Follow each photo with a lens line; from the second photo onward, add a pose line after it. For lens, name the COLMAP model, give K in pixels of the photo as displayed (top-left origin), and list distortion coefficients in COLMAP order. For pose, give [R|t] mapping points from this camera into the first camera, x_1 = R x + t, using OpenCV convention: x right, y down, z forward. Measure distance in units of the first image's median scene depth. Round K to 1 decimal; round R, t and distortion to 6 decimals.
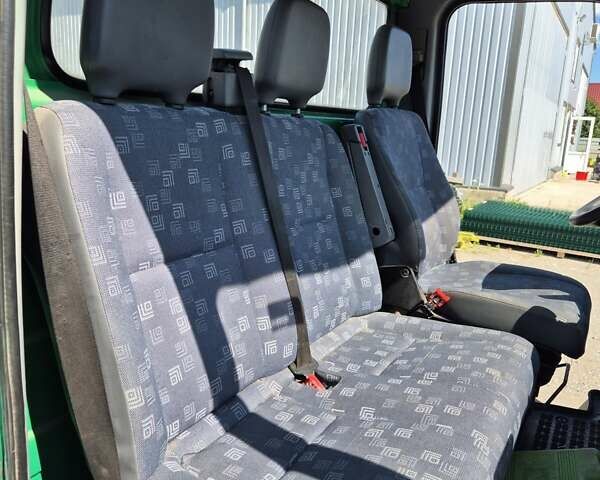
lens RADIAL K [[538.3, 0, 300.4], [0, 538.3, 238.4], [0, 0, 1]] dist [0.073324, -0.022809]
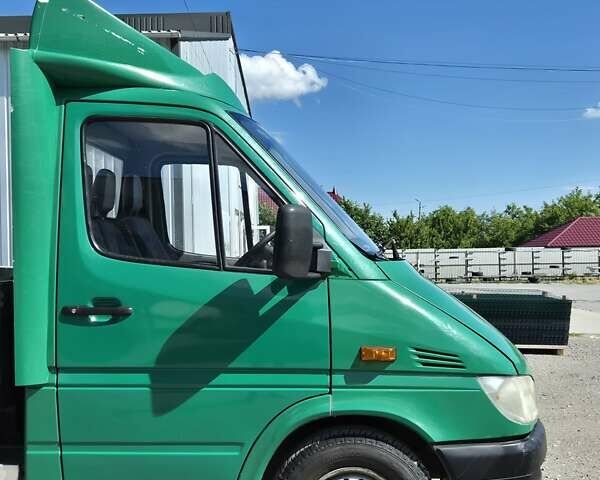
lens RADIAL K [[806.0, 0, 302.5], [0, 806.0, 241.0], [0, 0, 1]] dist [0.097814, 0.019243]
pose [[0.867506, -0.060292, 0.493759, -0.703176], [0.162766, 0.972389, -0.167234, 0.391238], [-0.470042, 0.225444, 0.853367, -1.582441]]
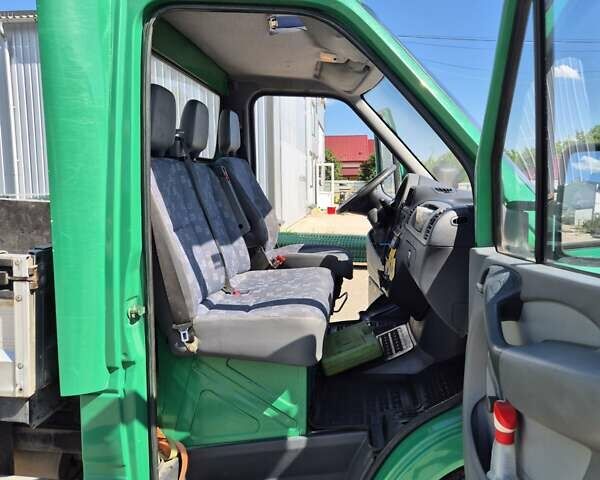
lens RADIAL K [[524.4, 0, 298.9], [0, 524.4, 241.1], [0, 0, 1]] dist [0.072216, -0.004737]
pose [[0.912824, -0.103696, 0.394969, -0.319834], [0.136679, 0.989019, -0.056223, 0.136988], [-0.384801, 0.105306, 0.916973, -0.543569]]
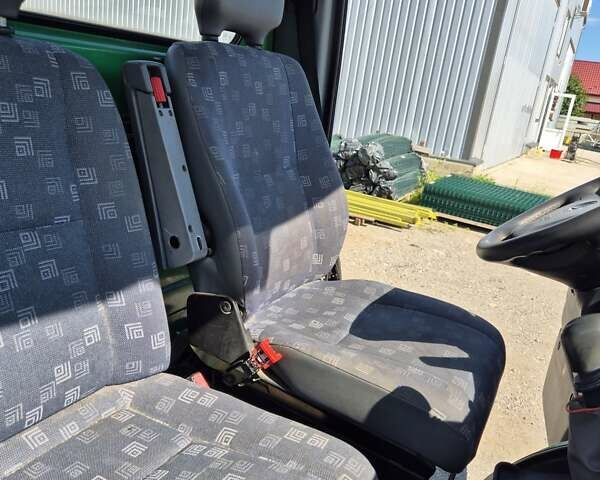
lens RADIAL K [[538.3, 0, 300.4], [0, 538.3, 238.4], [0, 0, 1]] dist [0.073324, -0.022809]
pose [[0.996015, 0.073596, 0.050383, 0.224734], [-0.077424, 0.993880, 0.078793, -0.068941], [-0.044276, -0.082379, 0.995617, 0.335962]]
